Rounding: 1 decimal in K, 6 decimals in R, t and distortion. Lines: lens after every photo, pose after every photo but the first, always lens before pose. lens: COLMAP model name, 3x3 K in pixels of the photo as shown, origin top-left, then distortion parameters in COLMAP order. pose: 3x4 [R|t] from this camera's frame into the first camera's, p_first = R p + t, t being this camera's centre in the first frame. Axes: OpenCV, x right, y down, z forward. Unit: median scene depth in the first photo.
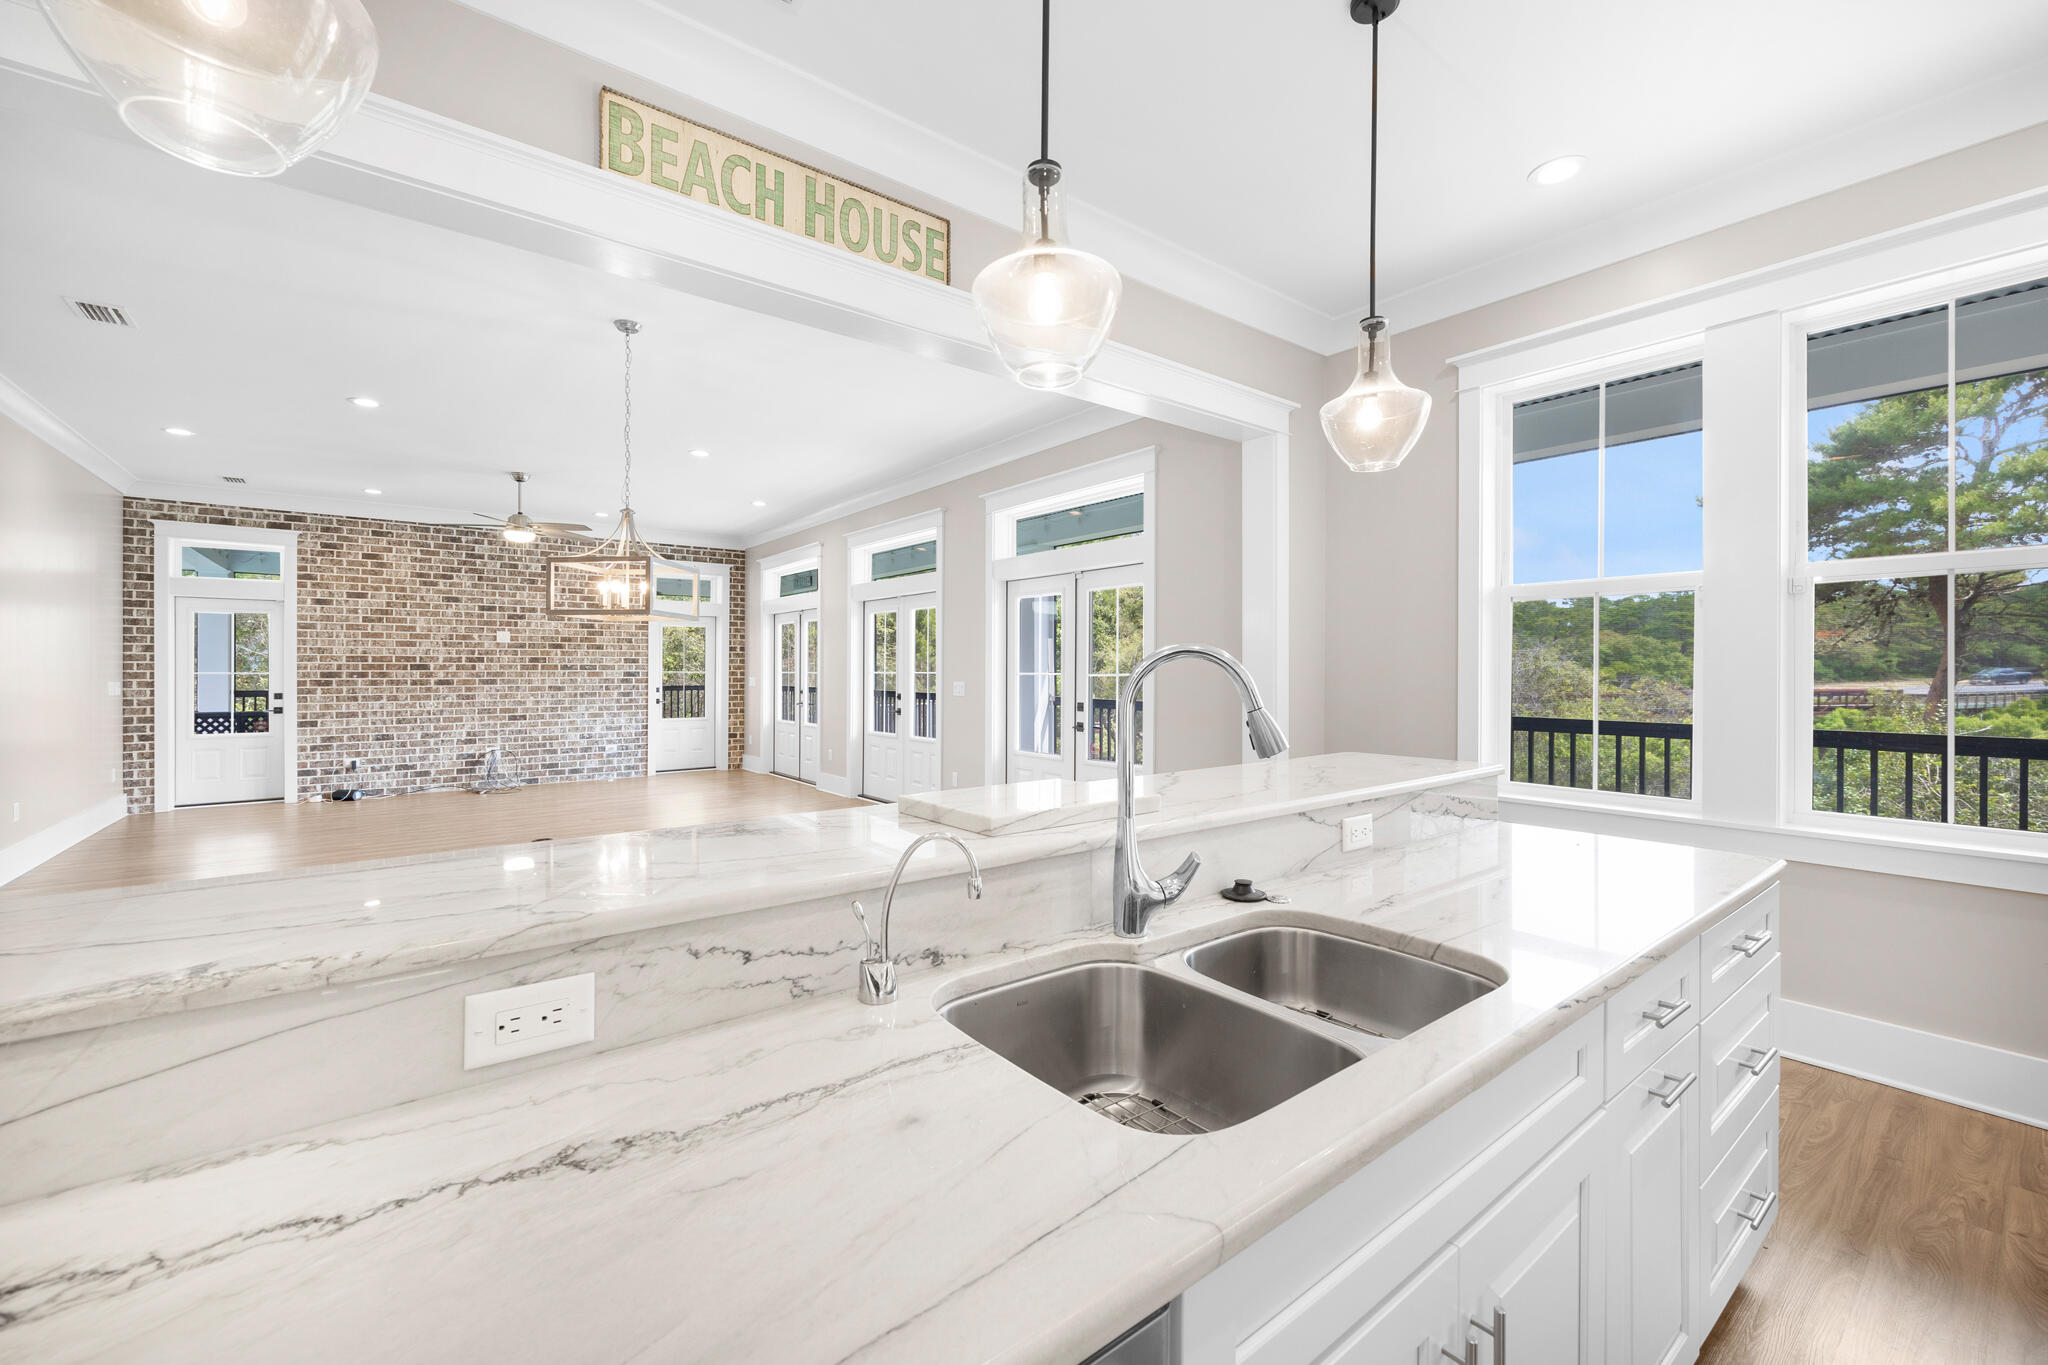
lens RADIAL K [[834.8, 0, 1010.3], [0, 834.8, 681.2], [0, 0, 1]] dist [0.000437, 0.000357]
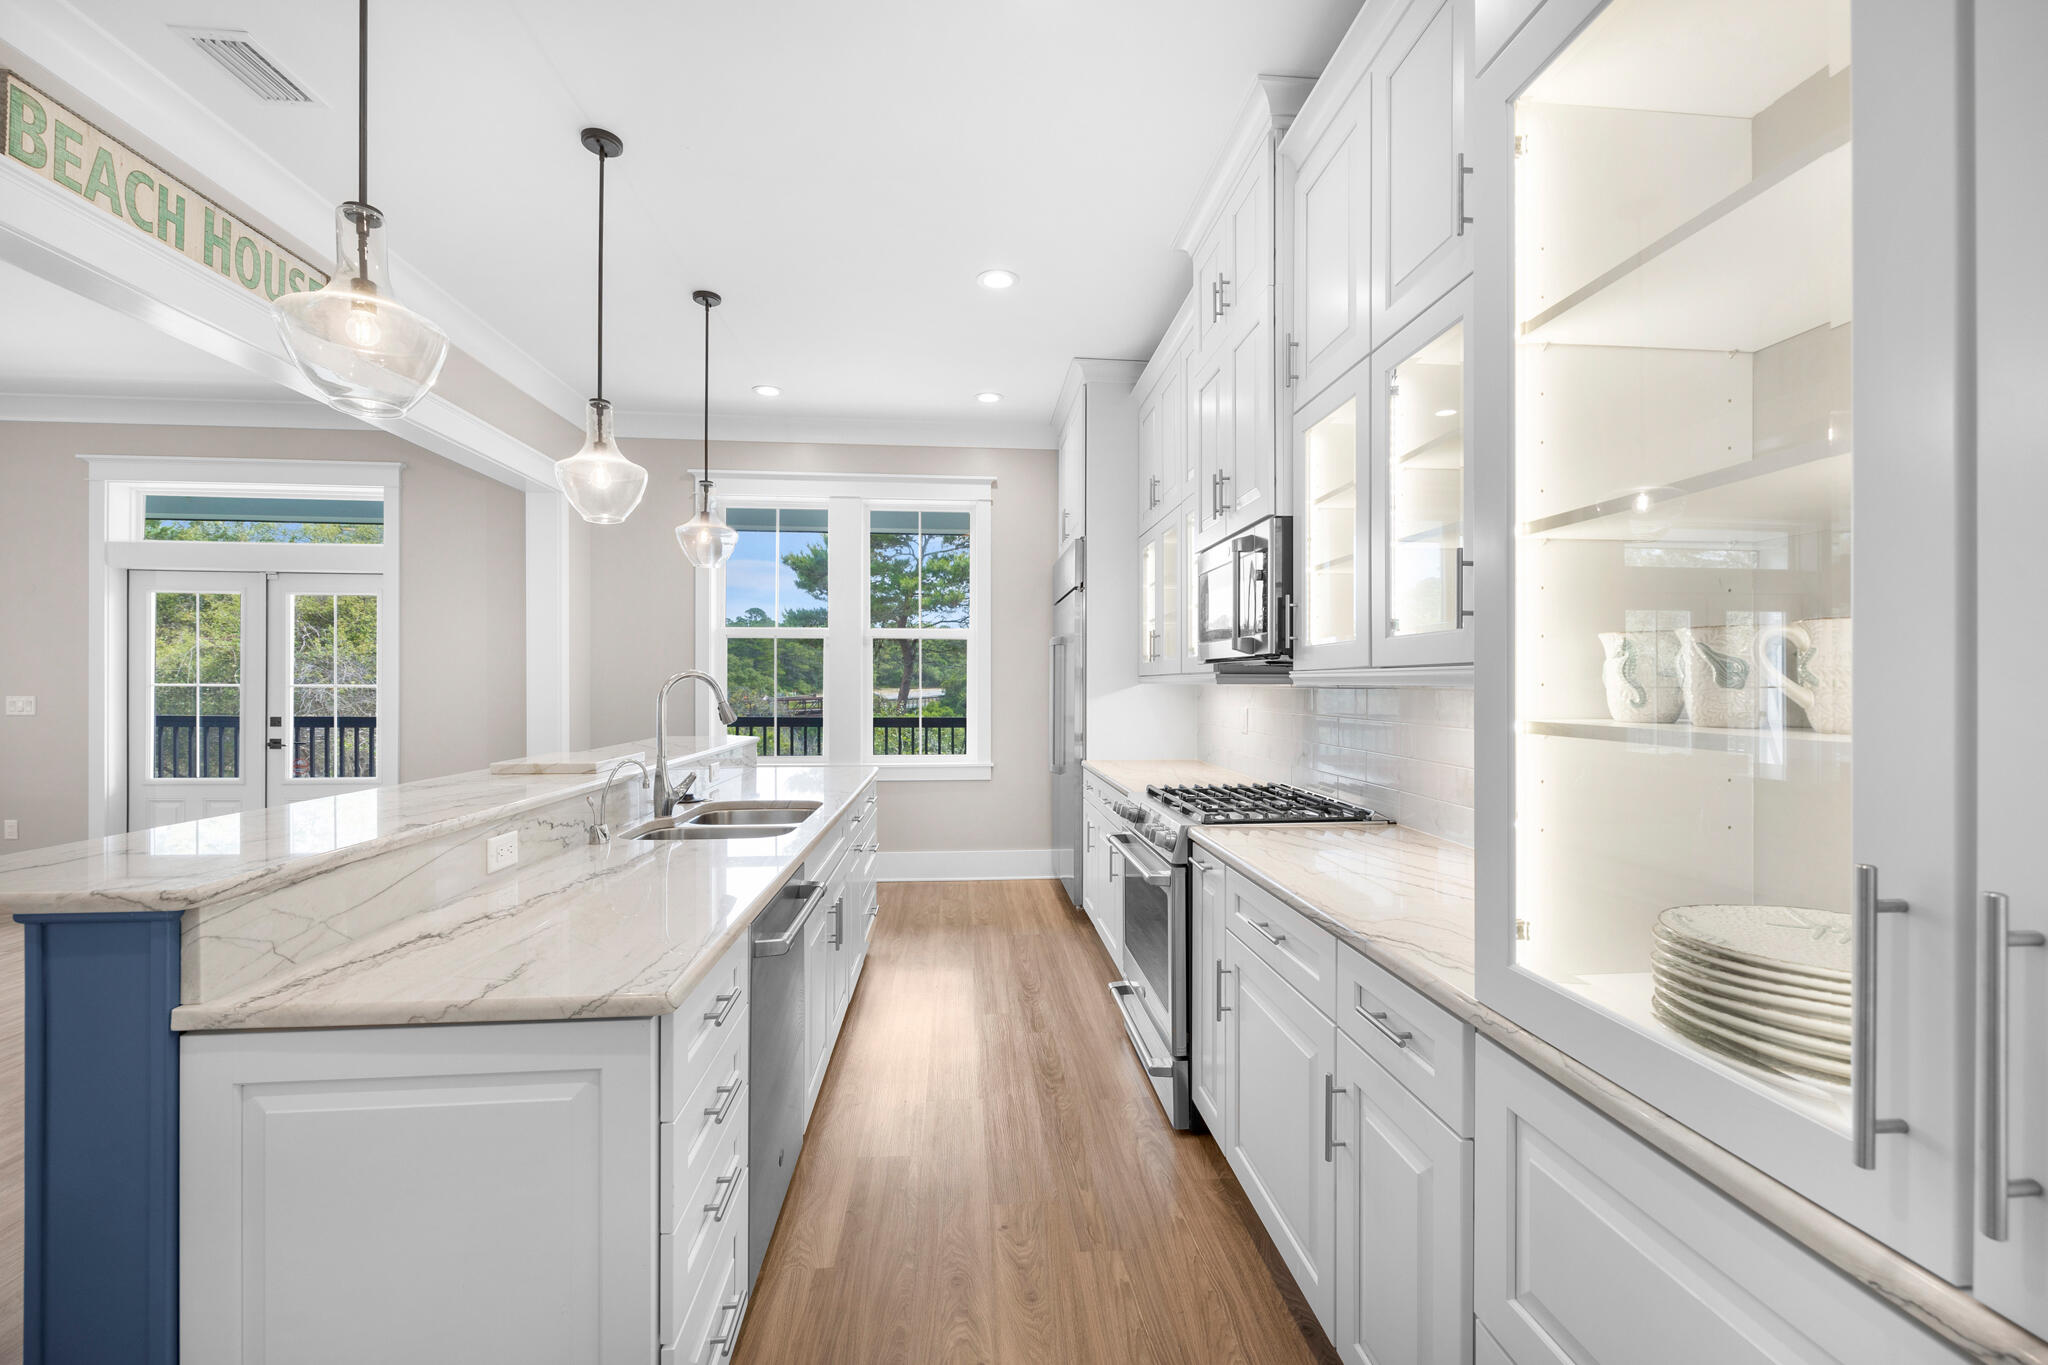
lens RADIAL K [[834.8, 0, 1010.3], [0, 834.8, 681.2], [0, 0, 1]] dist [0.000437, 0.000357]
pose [[0.564315, 0.012191, 0.825469, -0.521896], [0.001081, 0.999879, -0.015505, 0.004520], [-0.825559, 0.009643, 0.564234, -0.406474]]
